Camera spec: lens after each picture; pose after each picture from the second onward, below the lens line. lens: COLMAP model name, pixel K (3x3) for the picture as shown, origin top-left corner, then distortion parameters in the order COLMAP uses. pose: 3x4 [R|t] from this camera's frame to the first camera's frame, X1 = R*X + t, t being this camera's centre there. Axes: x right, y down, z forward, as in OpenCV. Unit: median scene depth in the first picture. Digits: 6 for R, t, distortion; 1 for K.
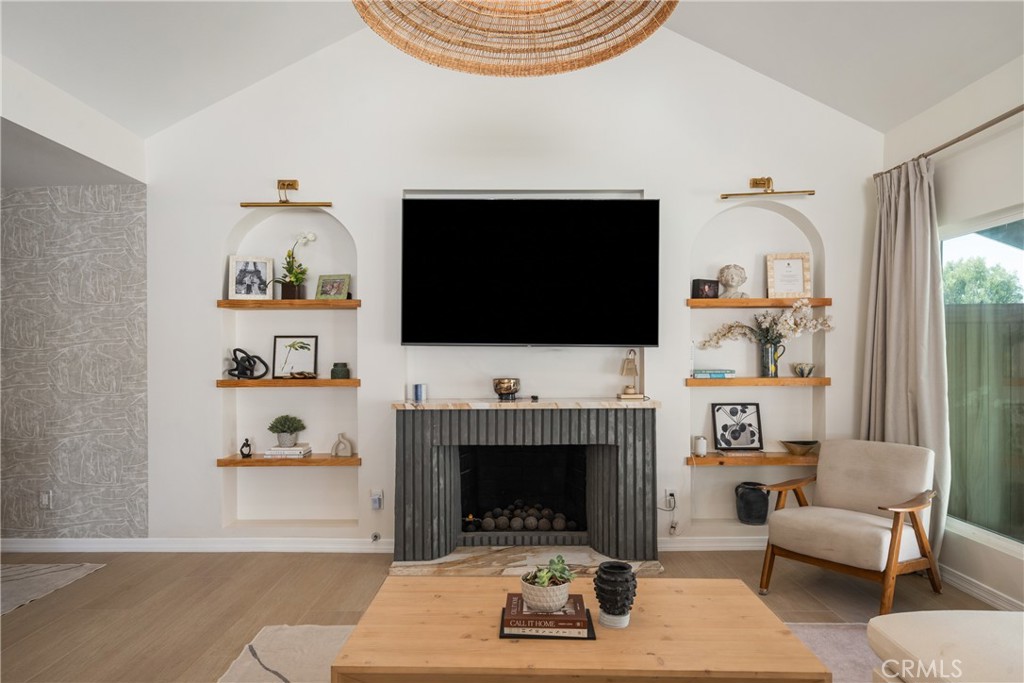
lens RADIAL K [[597.8, 0, 510.5], [0, 597.8, 356.9], [0, 0, 1]] dist [0.004091, 0.001050]
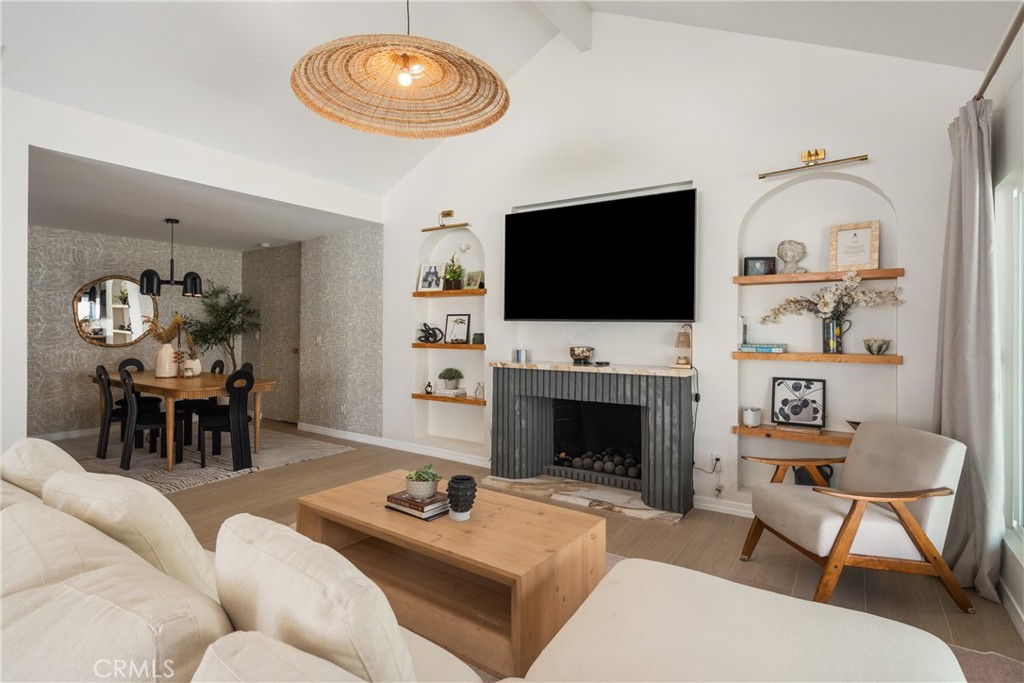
lens RADIAL K [[509.0, 0, 512.6], [0, 509.0, 325.2], [0, 0, 1]] dist [-0.000938, 0.000222]
pose [[0.831634, 0.003243, -0.555314, 0.462741], [-0.008317, 0.999944, -0.006616, -0.001726], [0.555262, 0.010121, 0.831614, 0.031712]]
